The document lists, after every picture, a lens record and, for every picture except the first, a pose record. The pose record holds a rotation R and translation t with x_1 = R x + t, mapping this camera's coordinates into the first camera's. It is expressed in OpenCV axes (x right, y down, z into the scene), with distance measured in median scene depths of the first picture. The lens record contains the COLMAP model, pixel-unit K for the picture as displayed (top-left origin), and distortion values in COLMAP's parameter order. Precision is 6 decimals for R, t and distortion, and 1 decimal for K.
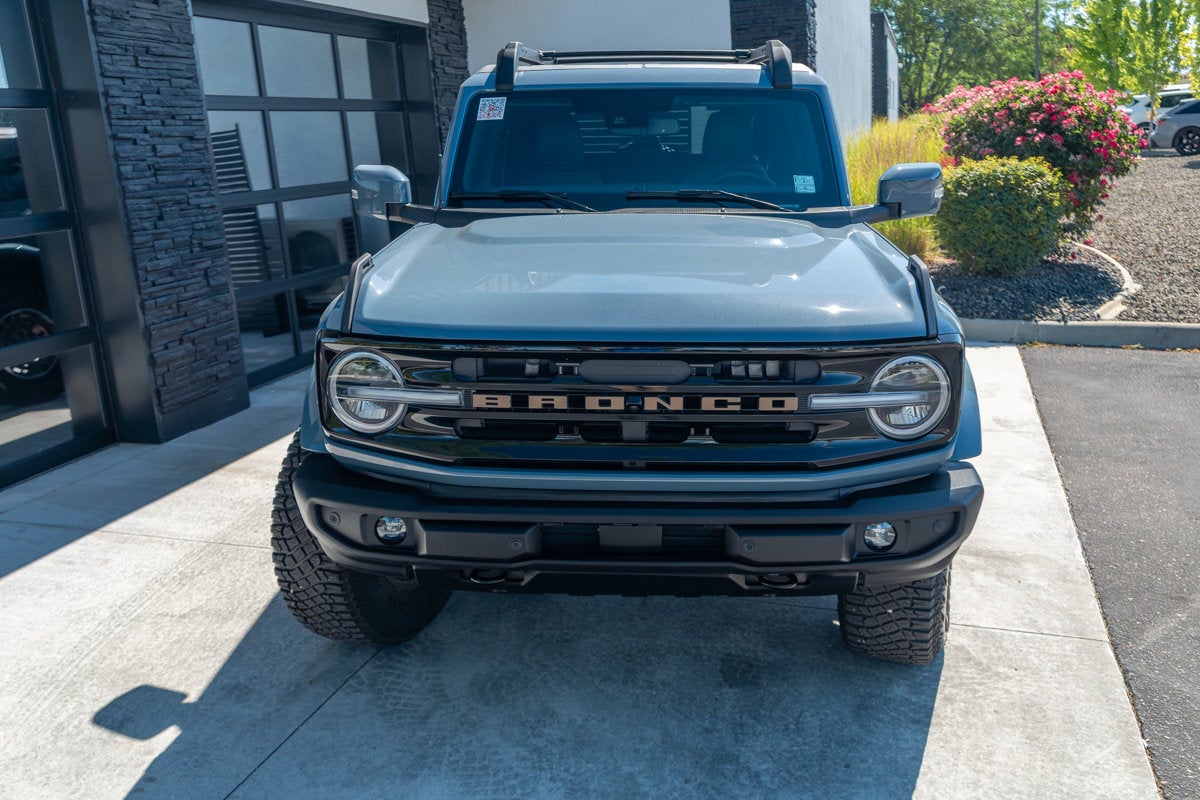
lens RADIAL K [[1070.0, 0, 600.0], [0, 1070.0, 416.5], [0, 0, 1]] dist [-0.007864, -0.000870]
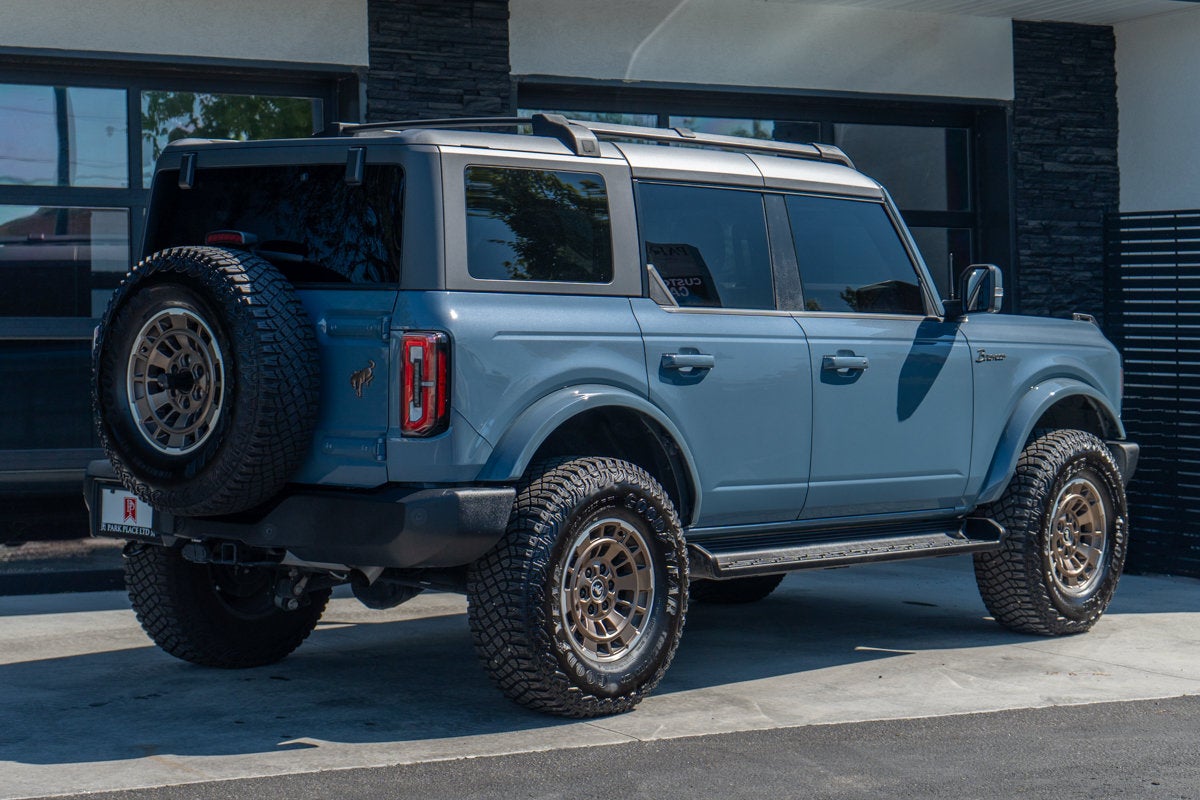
lens RADIAL K [[2742.6, 0, 600.0], [0, 2742.6, 400.0], [0, 0, 1]] dist [0.045135, -0.275960]
pose [[0.714062, 0.048496, -0.698401, 1.355579], [-0.204680, 0.968471, -0.142020, 0.170801], [0.669493, 0.244360, 0.701475, -0.513225]]
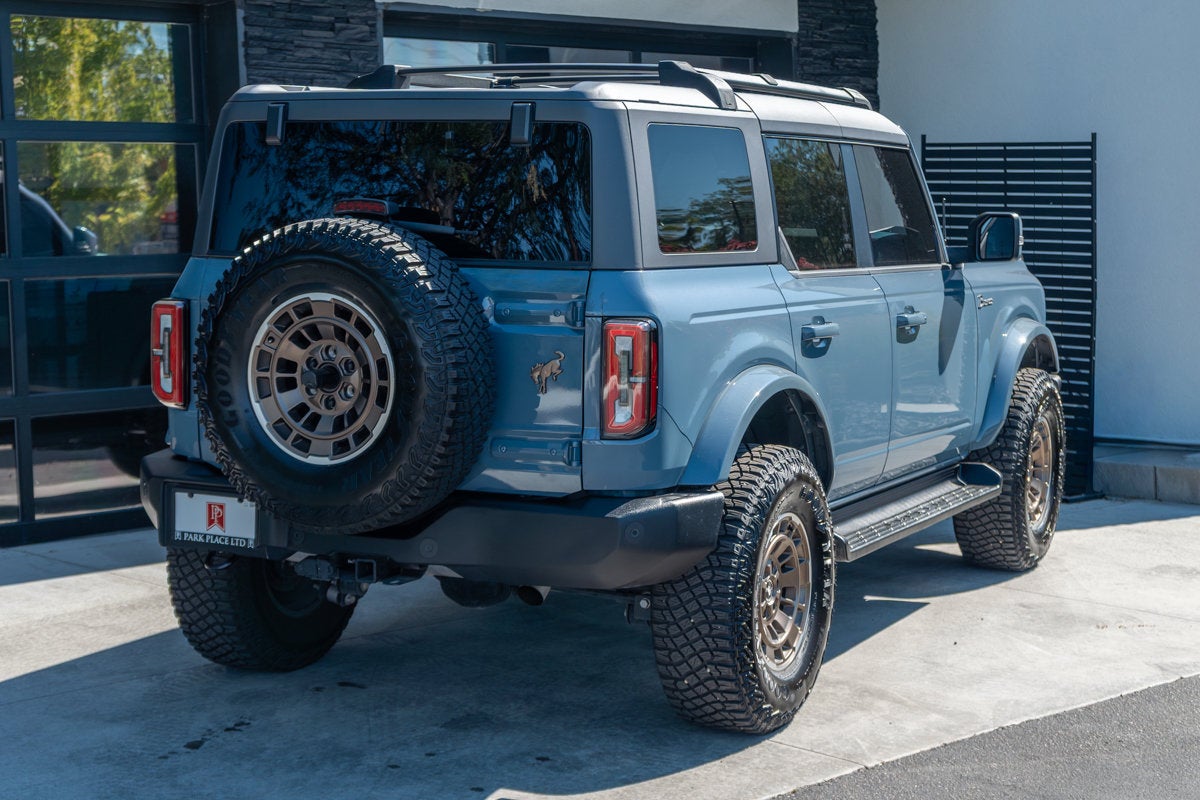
lens RADIAL K [[2184.9, 0, 600.0], [0, 2184.9, 400.0], [0, 0, 1]] dist [0.019223, 0.066709]
pose [[0.870481, 0.073282, -0.486717, 0.708356], [-0.150111, 0.981271, -0.120726, 0.103870], [0.468754, 0.178151, 0.865177, -0.427903]]
